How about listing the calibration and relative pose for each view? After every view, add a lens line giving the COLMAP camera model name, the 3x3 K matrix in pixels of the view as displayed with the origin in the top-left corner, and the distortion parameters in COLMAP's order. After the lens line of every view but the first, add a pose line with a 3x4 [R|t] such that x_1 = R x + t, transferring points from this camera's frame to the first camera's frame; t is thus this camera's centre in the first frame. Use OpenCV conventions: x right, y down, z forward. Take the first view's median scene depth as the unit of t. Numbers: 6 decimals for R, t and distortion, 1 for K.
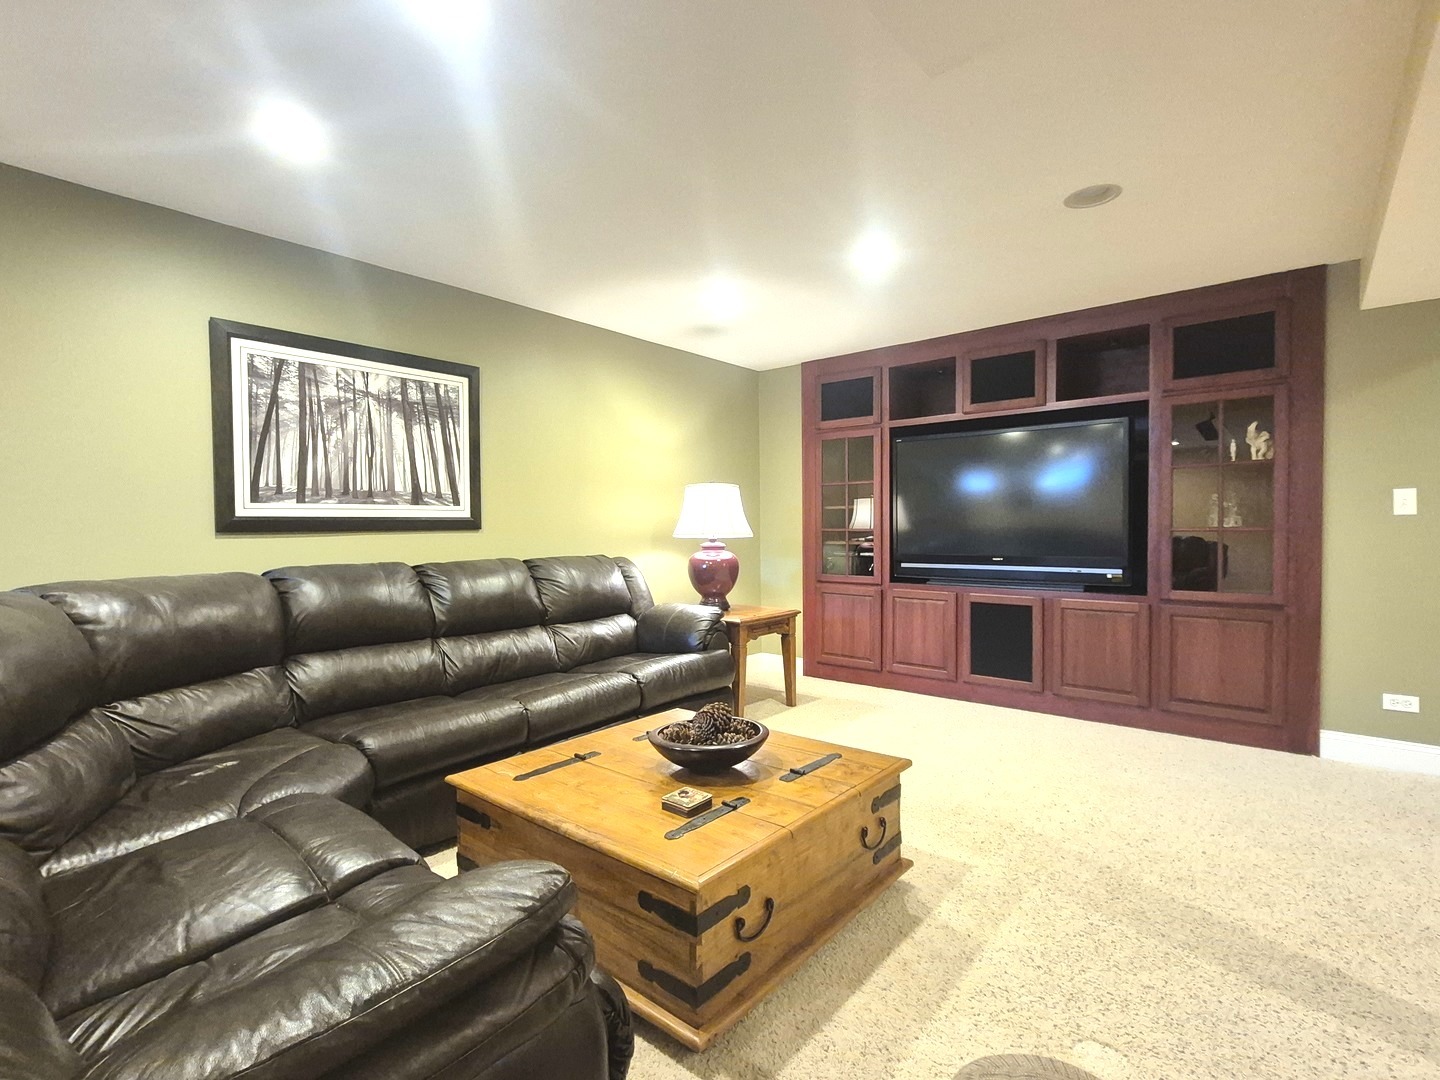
lens RADIAL K [[709.2, 0, 723.0], [0, 709.2, 530.7], [0, 0, 1]] dist [0.008827, -0.002059]
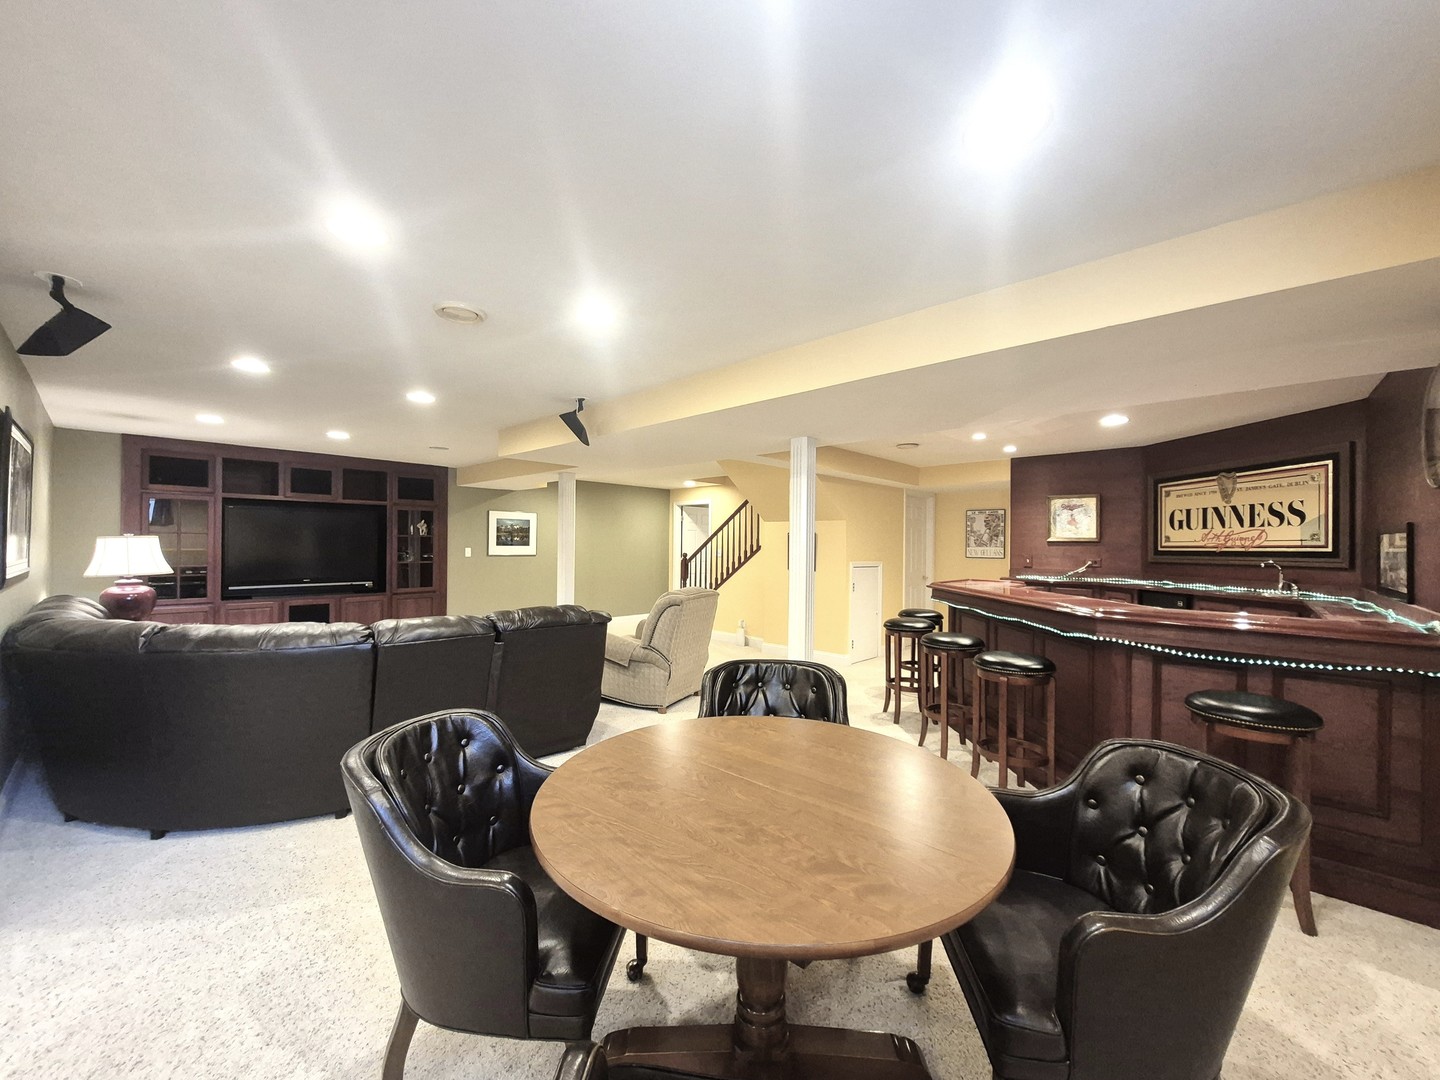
lens RADIAL K [[564.3, 0, 720.1], [0, 564.3, 539.9], [0, 0, 1]] dist [0.005052, -0.000766]
pose [[0.051027, 0.016460, 0.998562, -1.263000], [-0.004171, 0.999859, -0.016268, -0.055289], [-0.998689, -0.003334, 0.051089, -0.166341]]
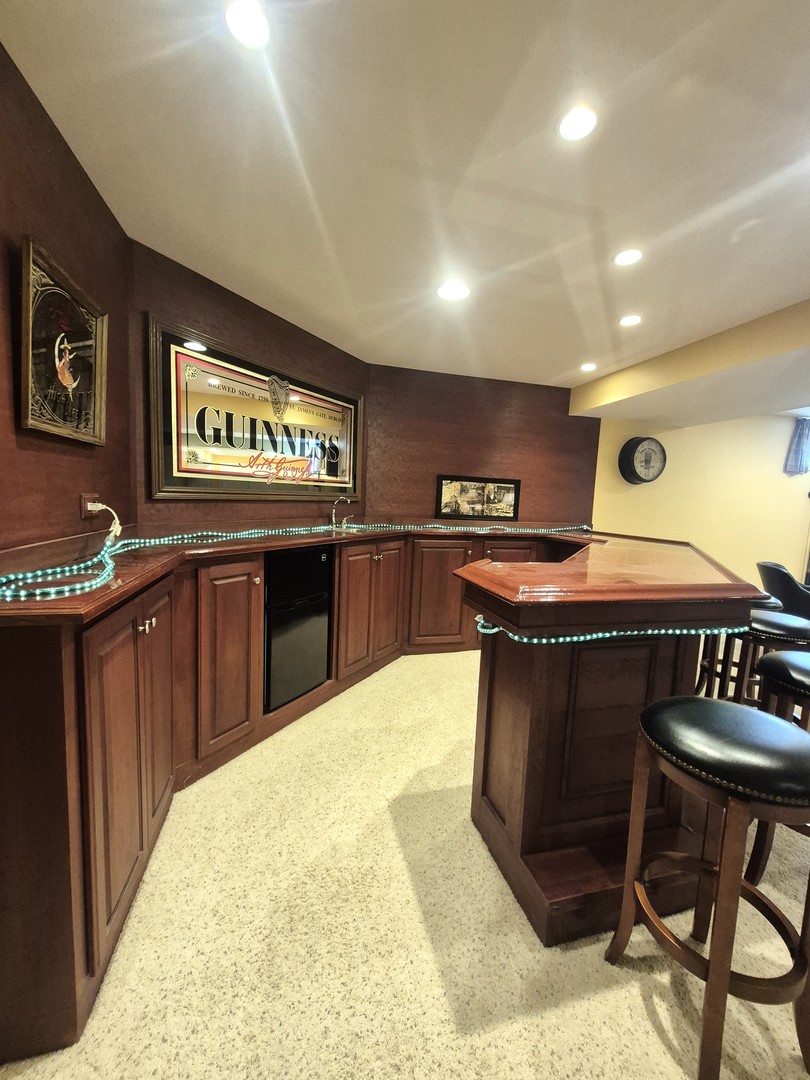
lens RADIAL K [[423.2, 0, 403.0], [0, 423.2, 547.6], [0, 0, 1]] dist [0.005052, -0.000766]
pose [[-0.582860, 0.079112, -0.808712, 0.609344], [-0.044433, 0.990657, 0.128935, -0.048657], [0.811357, 0.111085, -0.573899, -0.640112]]
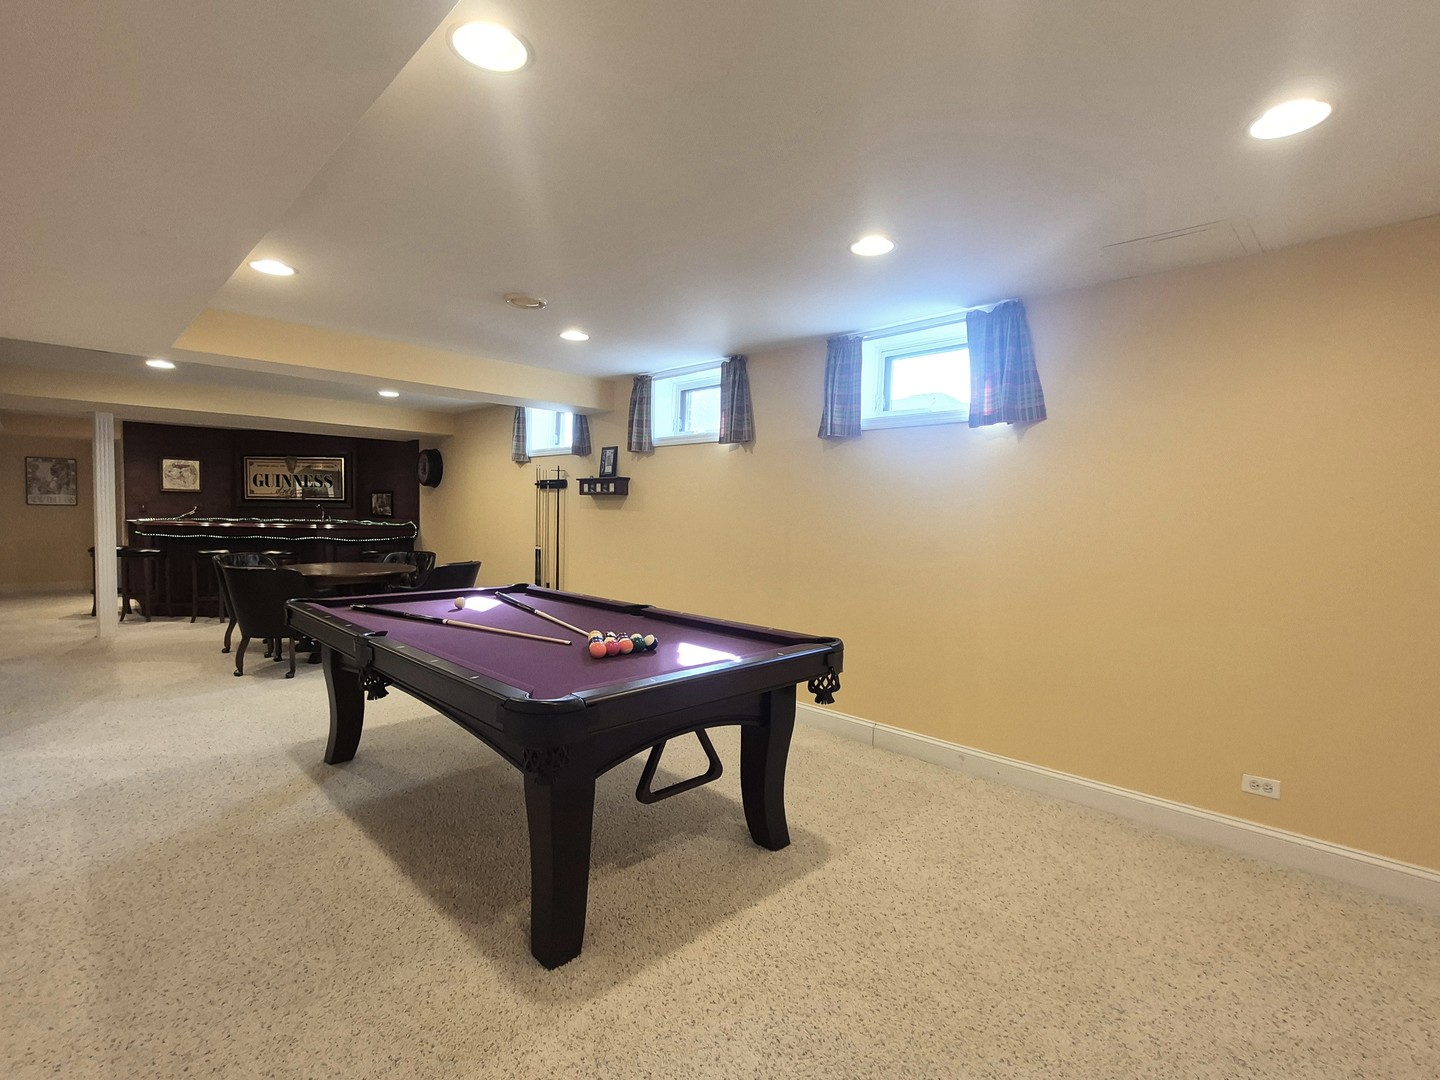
lens RADIAL K [[709.2, 0, 730.4], [0, 709.2, 543.8], [0, 0, 1]] dist [0.008827, -0.002059]
pose [[-0.995036, -0.013551, 0.098593, -2.000744], [-0.008147, 0.998453, 0.055011, -0.050316], [-0.099186, 0.053934, -0.993606, 1.497983]]
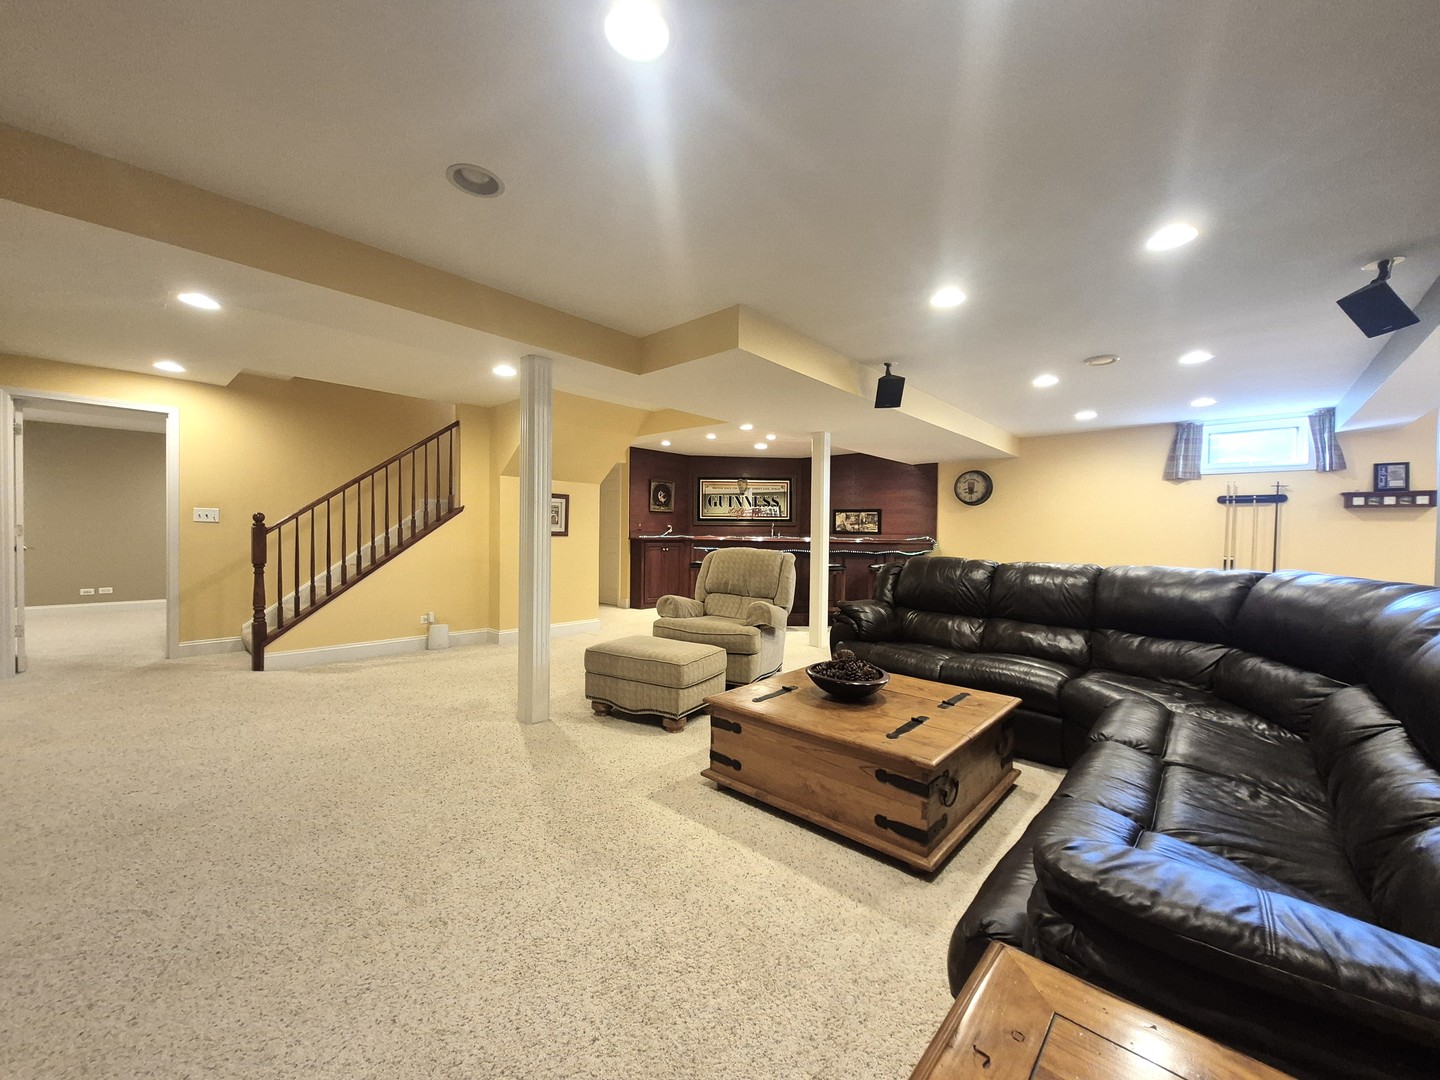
lens RADIAL K [[564.3, 0, 724.2], [0, 564.3, 540.7], [0, 0, 1]] dist [0.005052, -0.000766]
pose [[-0.999582, -0.005025, 0.028482, 0.121013], [-0.004430, 0.999772, 0.020898, -0.008263], [-0.028581, 0.020763, -0.999376, 1.339429]]
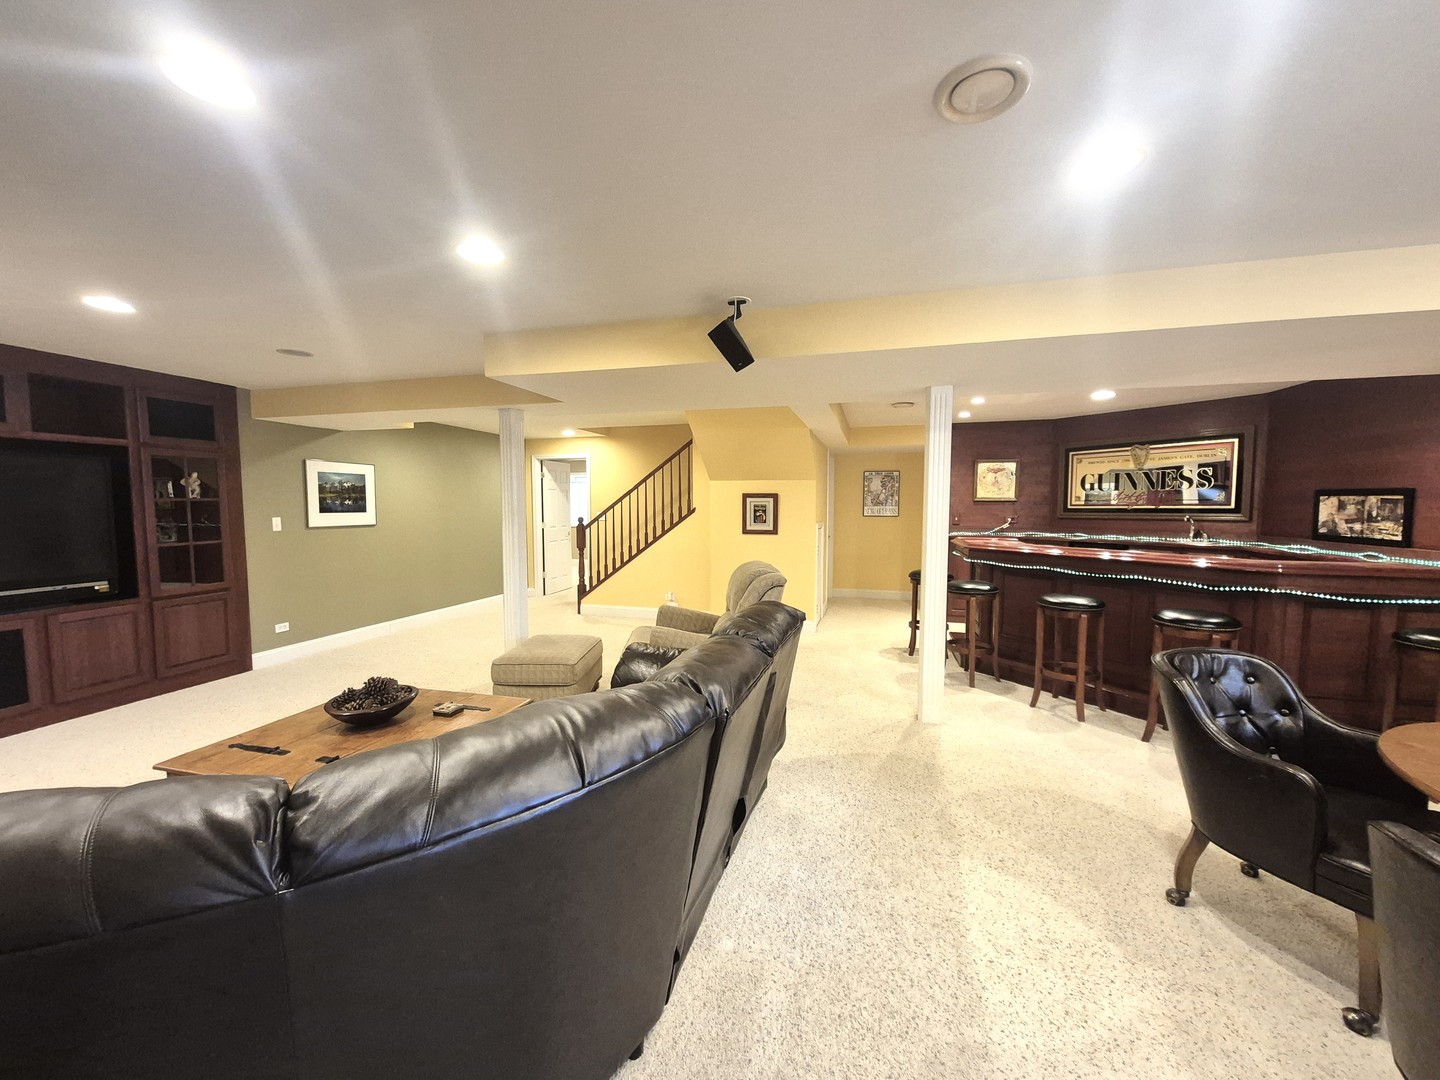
lens RADIAL K [[564.3, 0, 721.2], [0, 564.3, 539.6], [0, 0, 1]] dist [0.005052, -0.000766]
pose [[-0.418302, -0.049796, 0.906942, -0.873958], [0.009251, 0.998211, 0.059074, -0.073448], [-0.908261, 0.033101, -0.417093, 0.505354]]
